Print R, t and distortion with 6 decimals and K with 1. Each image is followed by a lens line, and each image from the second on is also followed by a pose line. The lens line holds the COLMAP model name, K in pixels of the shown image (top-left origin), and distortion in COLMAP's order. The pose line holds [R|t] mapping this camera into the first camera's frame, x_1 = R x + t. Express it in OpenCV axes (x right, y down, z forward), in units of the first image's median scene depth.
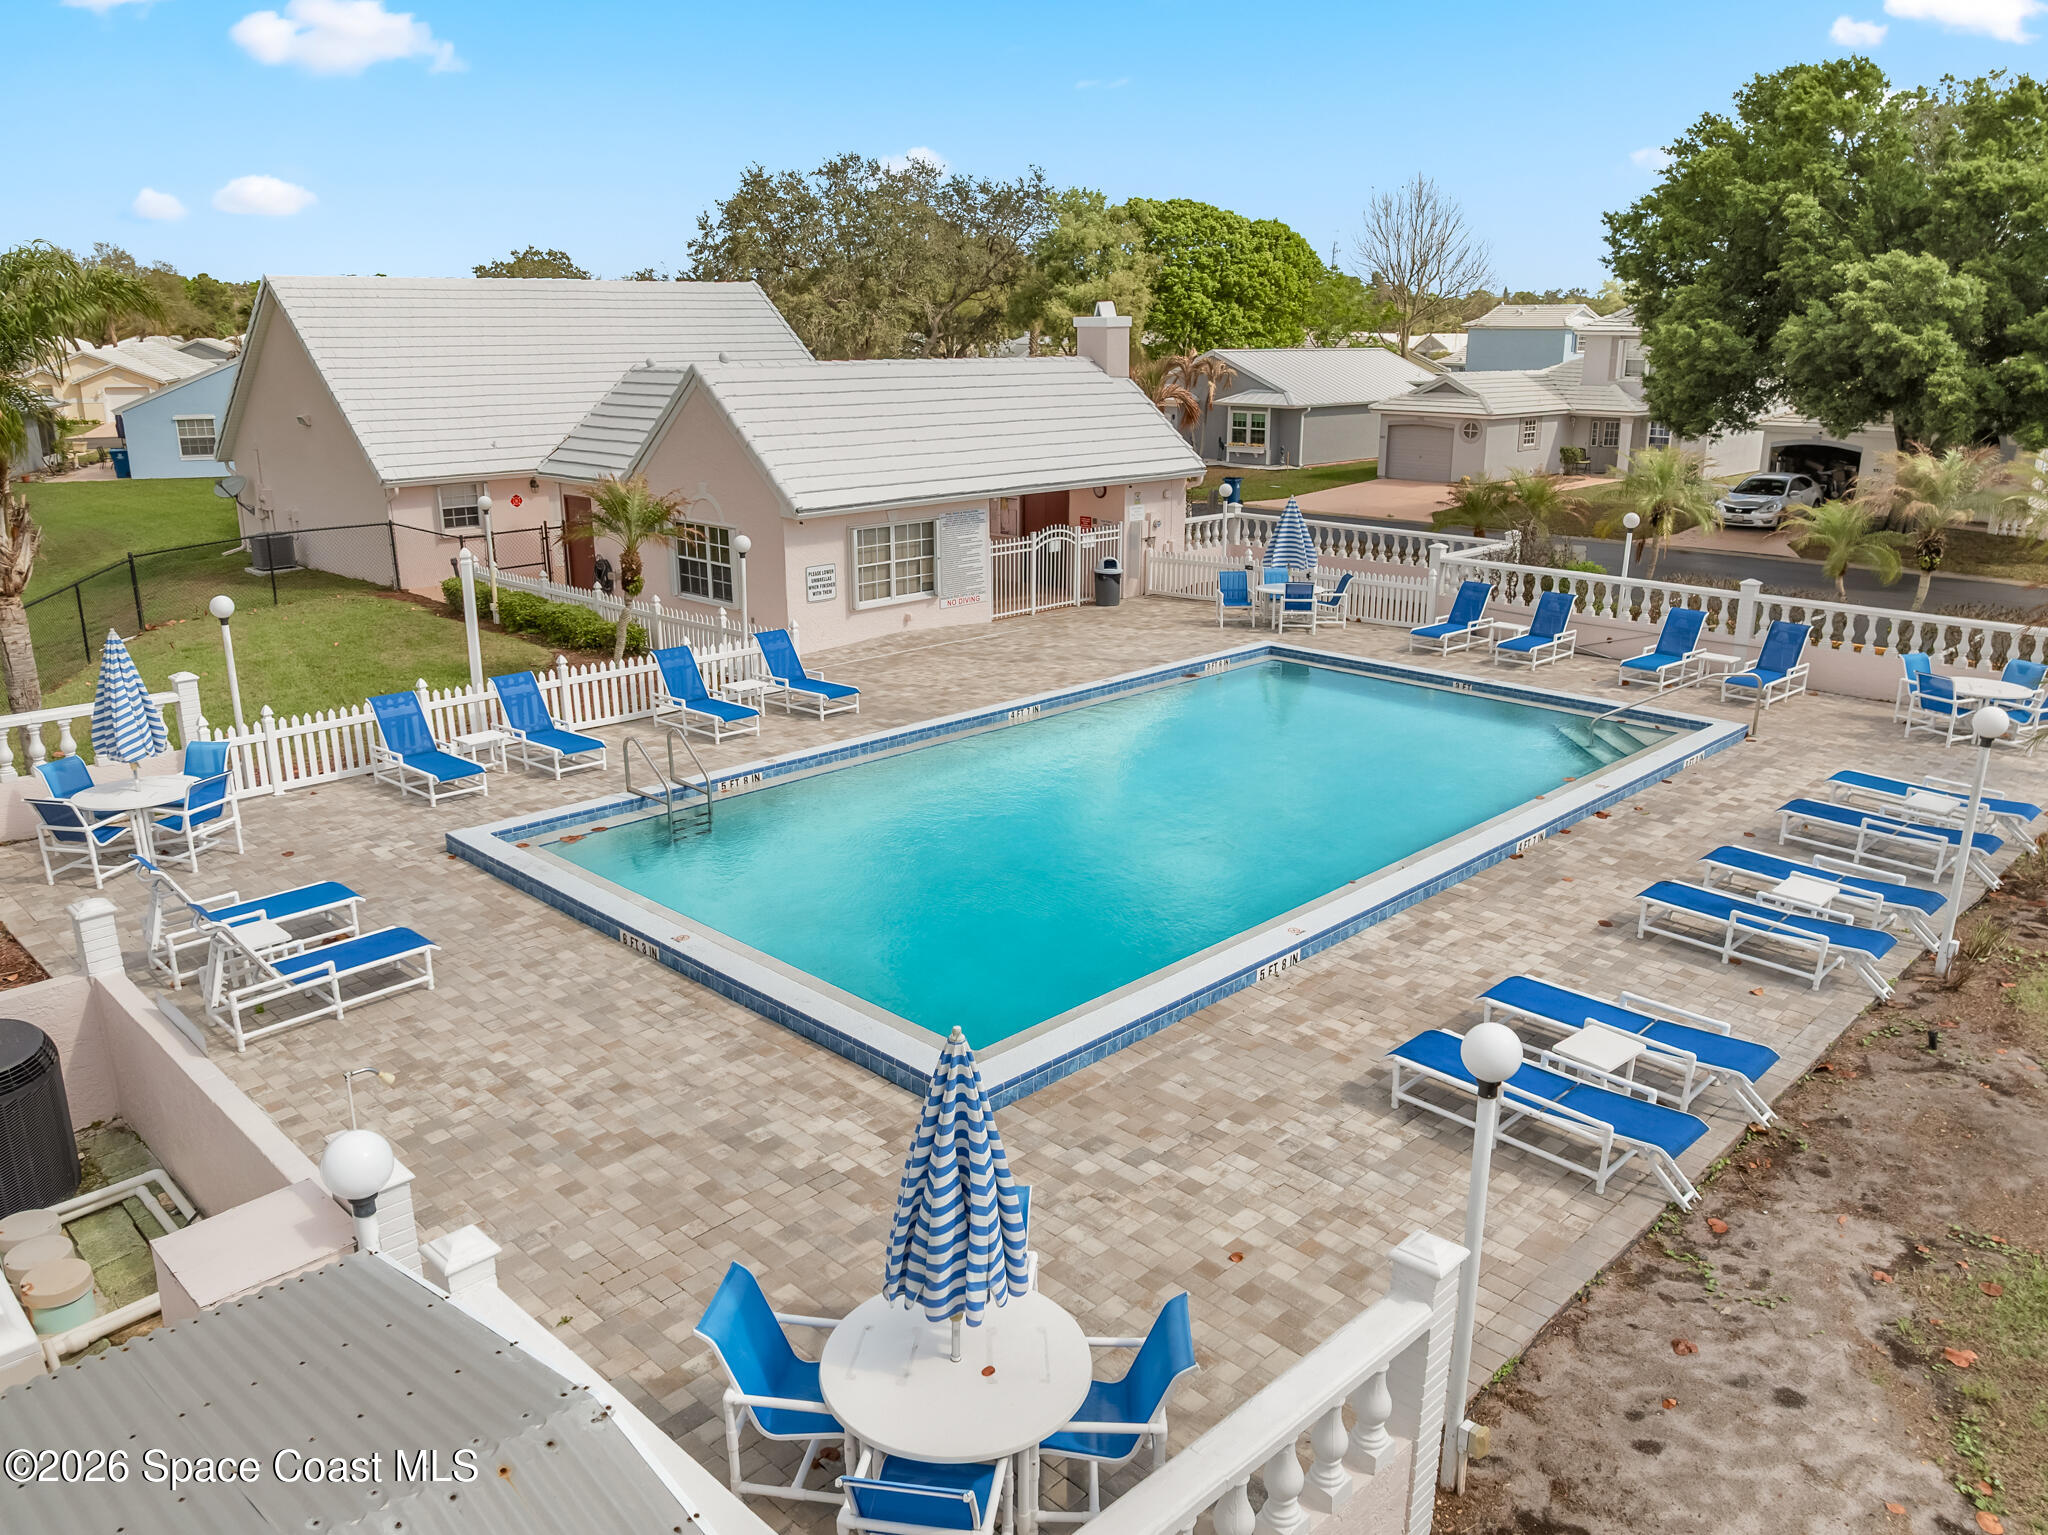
lens RADIAL K [[1500.6, 0, 1026.1], [0, 1500.6, 775.8], [0, 0, 1]] dist [-0.047506, 0.019293]
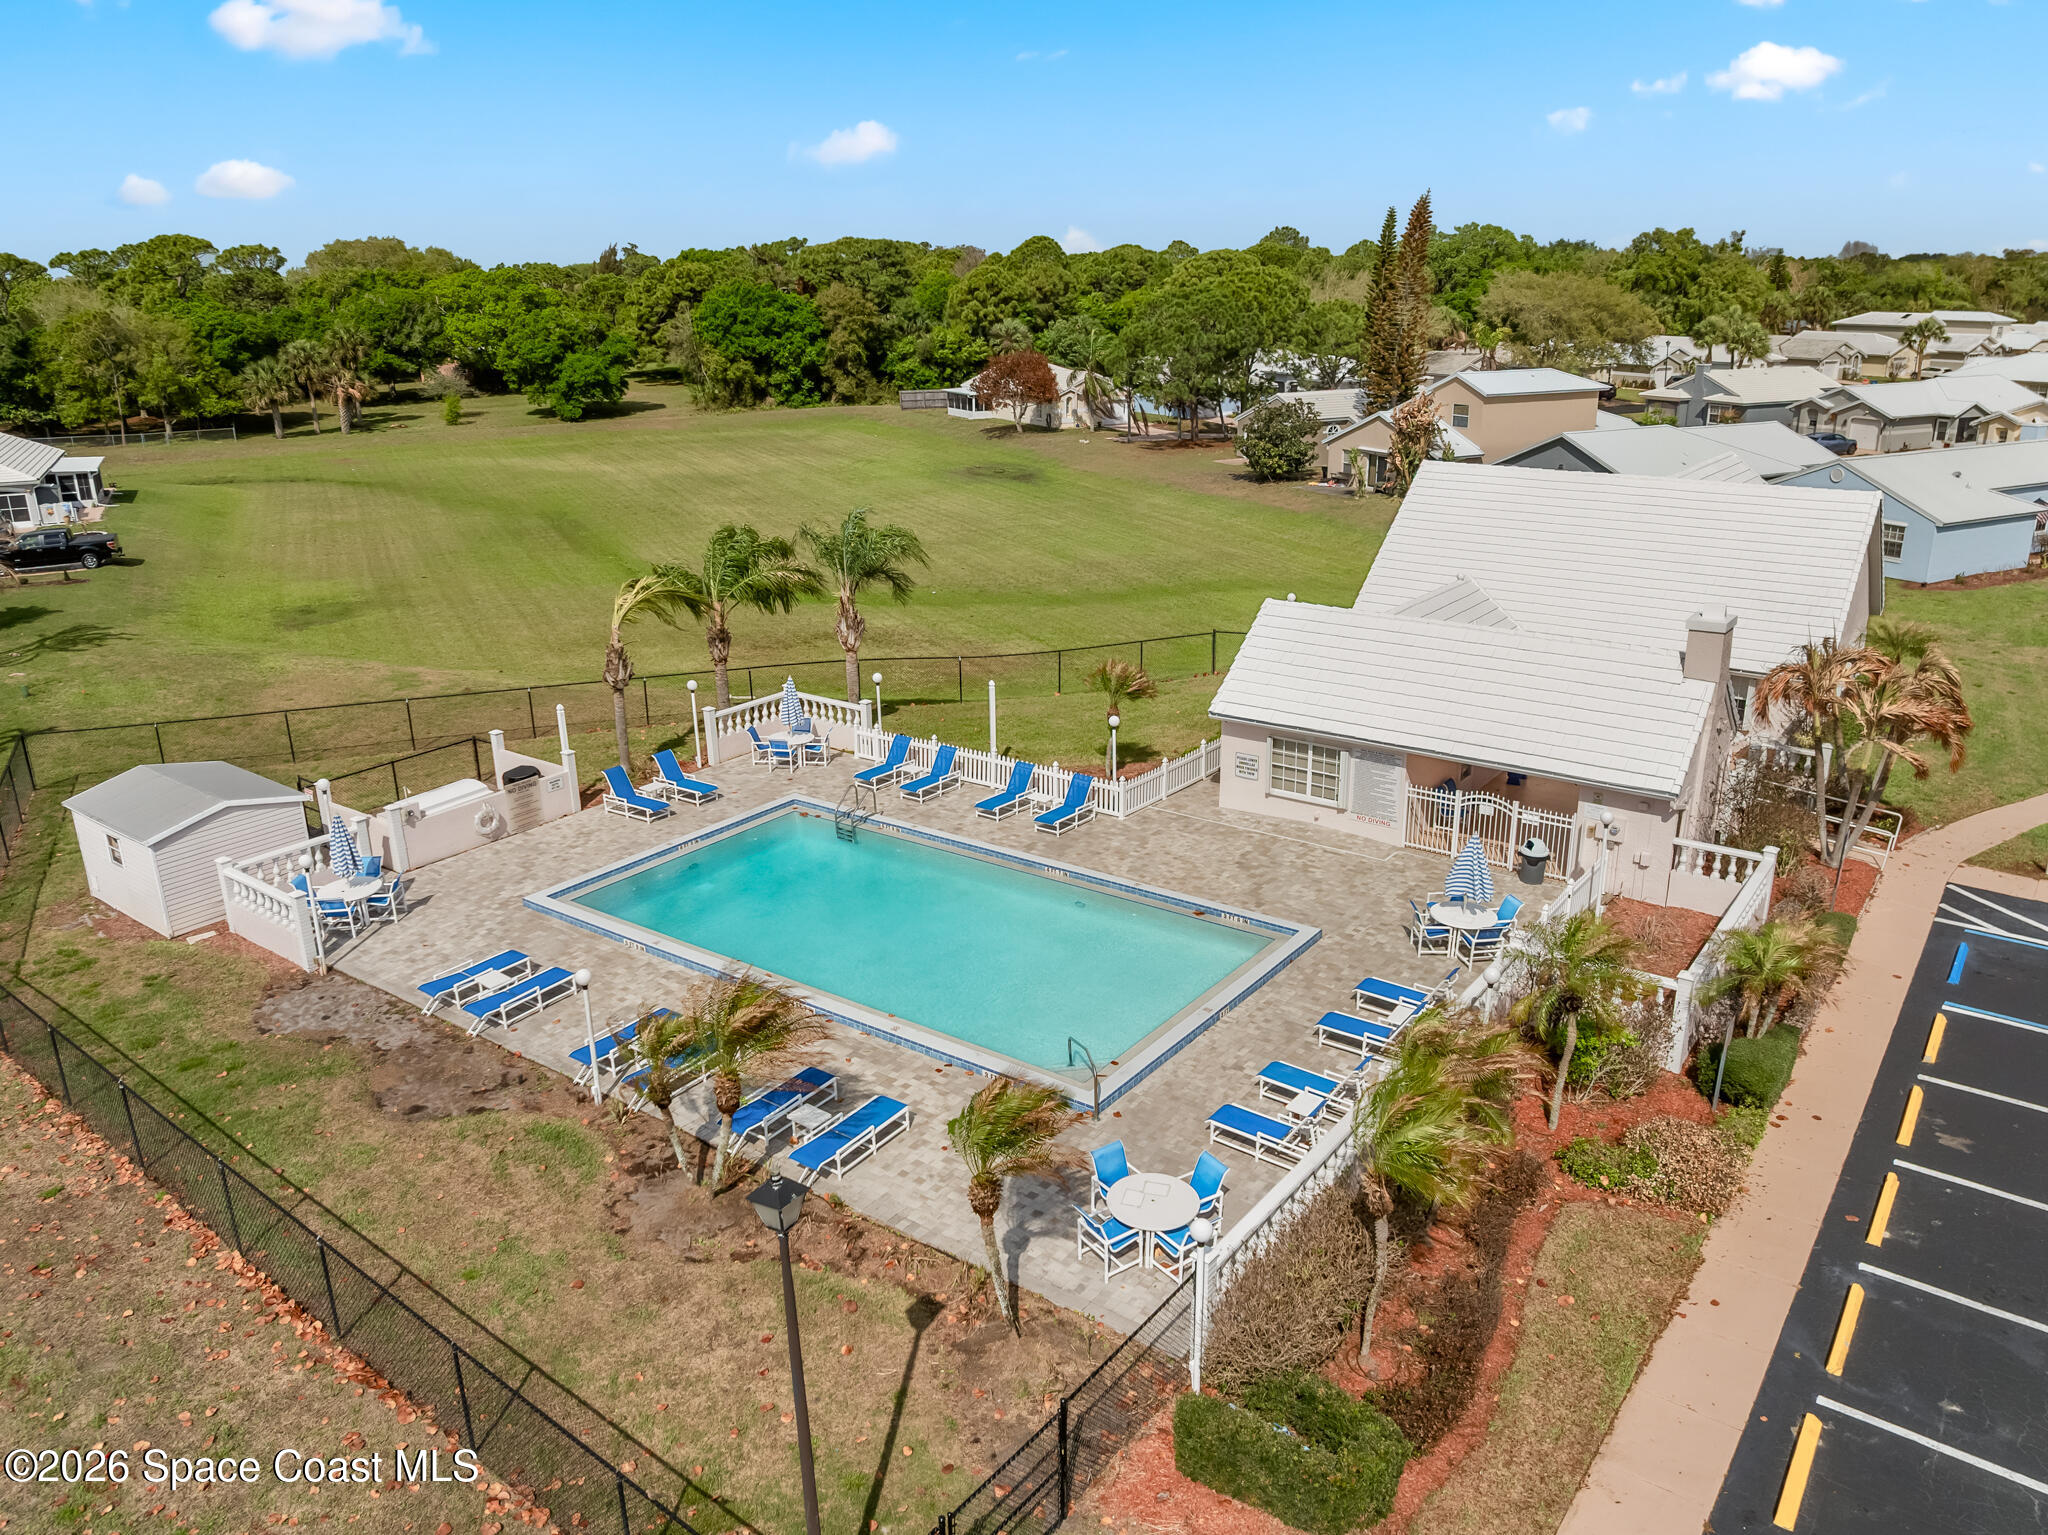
lens RADIAL K [[1412.3, 0, 1024.3], [0, 1412.3, 766.4], [0, 0, 1]] dist [-0.000144, -0.000028]
pose [[0.124015, 0.311216, -0.942213, 0.999698], [-0.260349, 0.926482, 0.271753, -0.398001], [0.957517, 0.211603, 0.195923, 0.489305]]
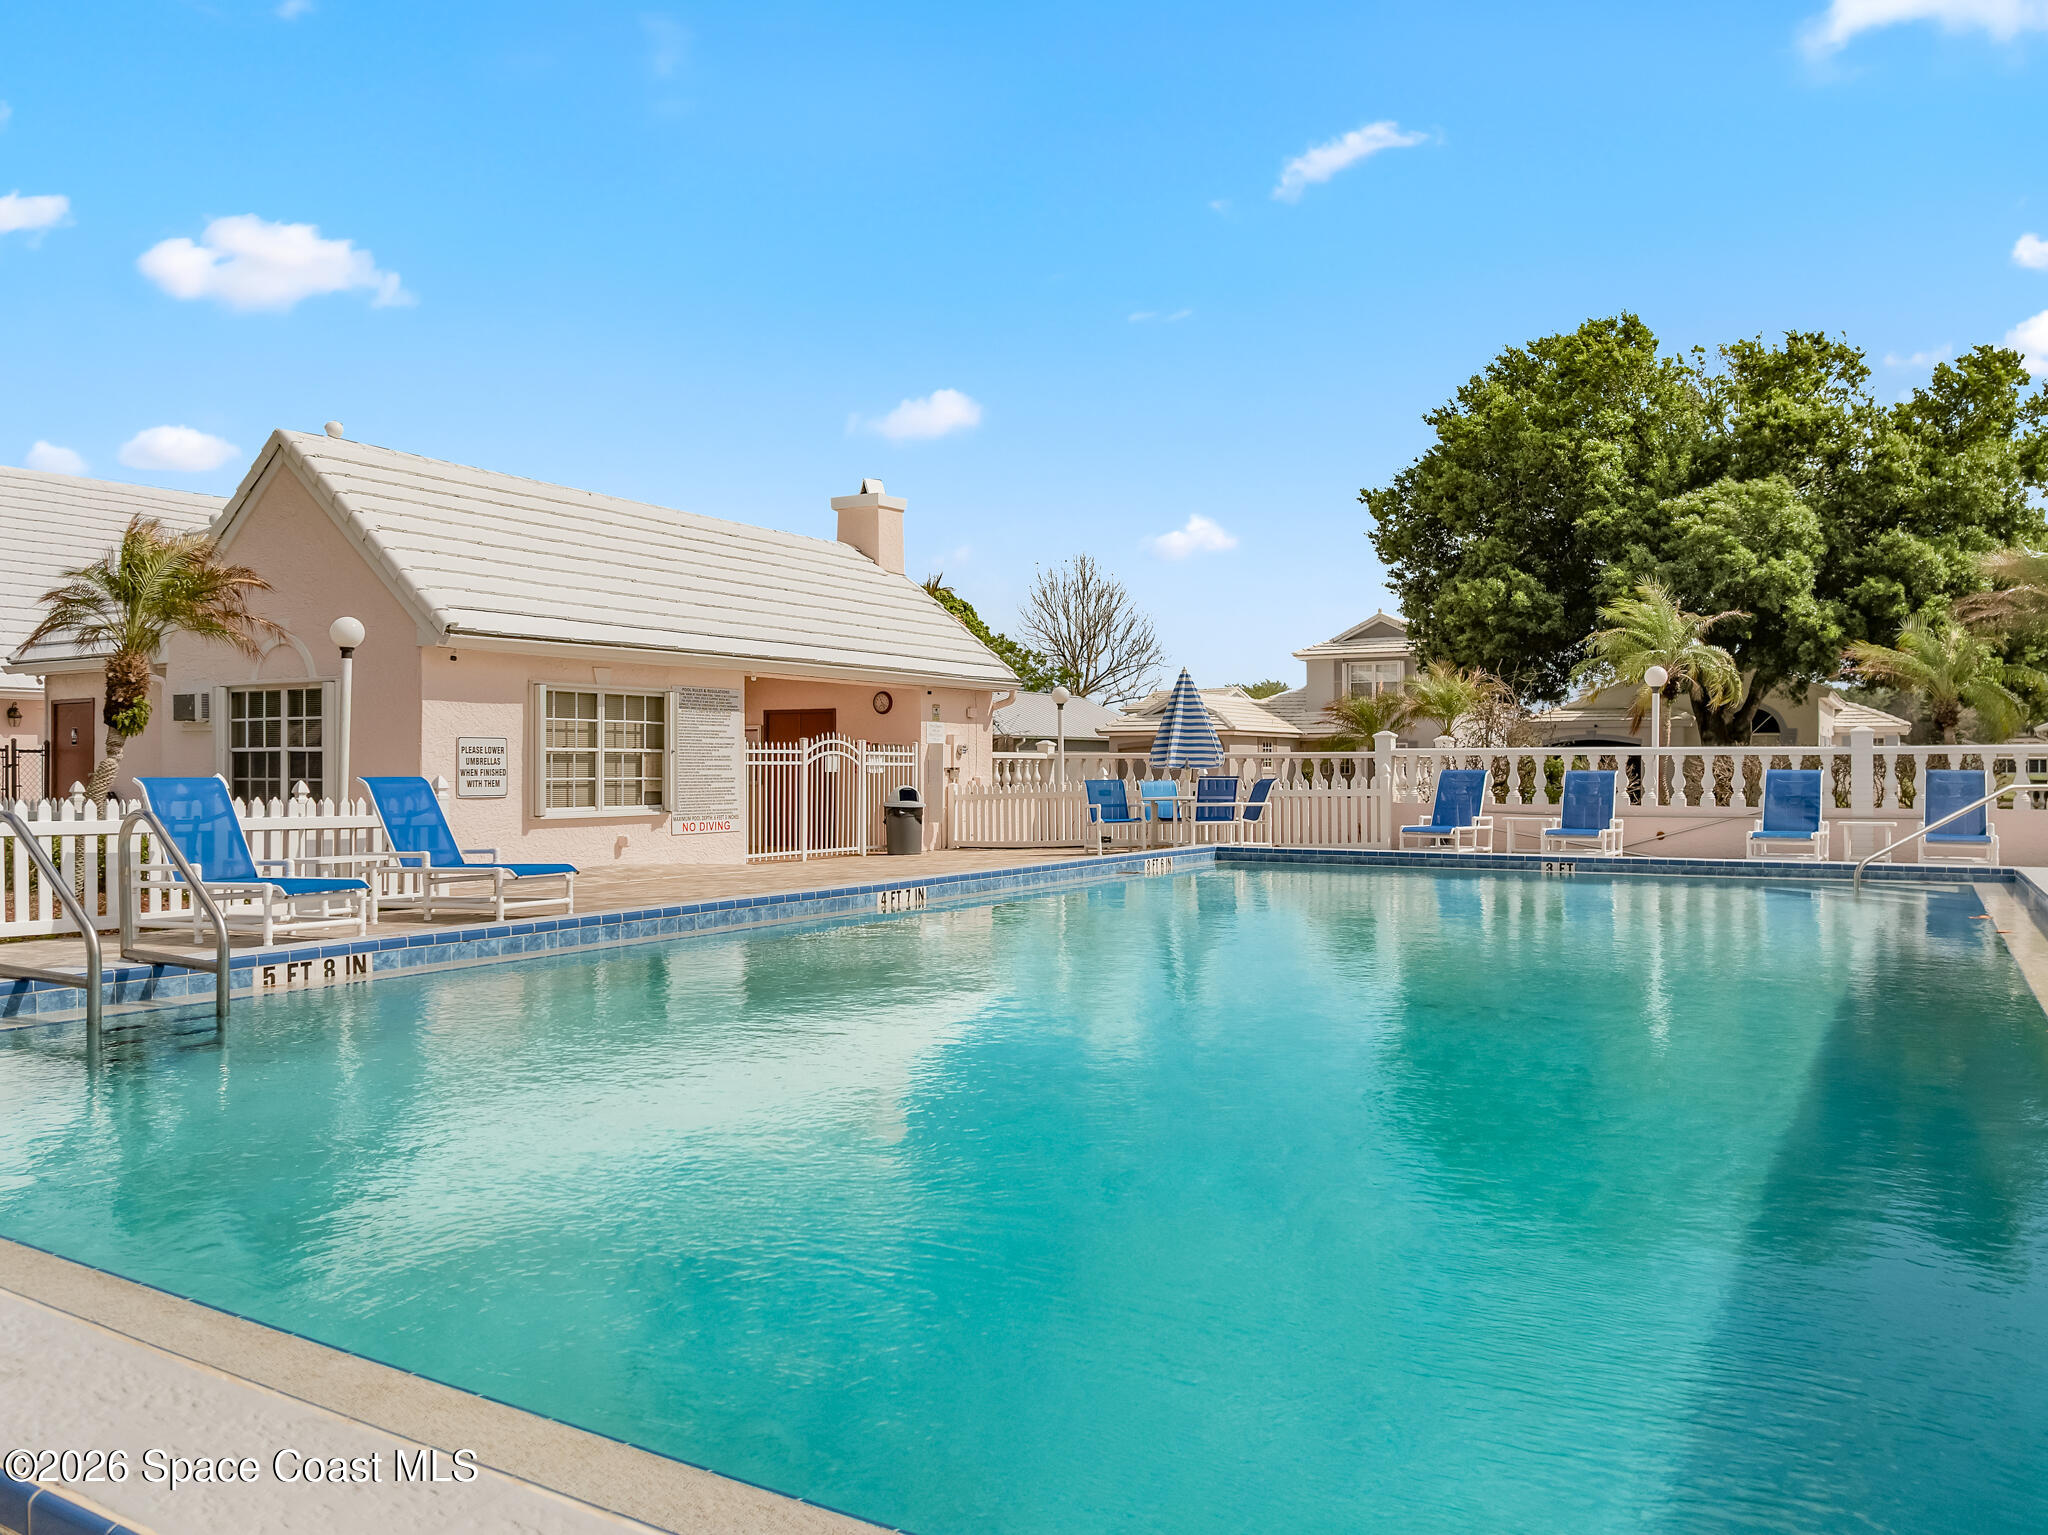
lens RADIAL K [[1500.6, 0, 1029.3], [0, 1500.6, 760.2], [0, 0, 1]] dist [-0.047506, 0.019293]
pose [[0.969571, 0.000753, 0.244810, -0.064758], [0.070002, 0.957389, -0.280190, 0.046384], [-0.234590, 0.288801, 0.928203, 0.359457]]
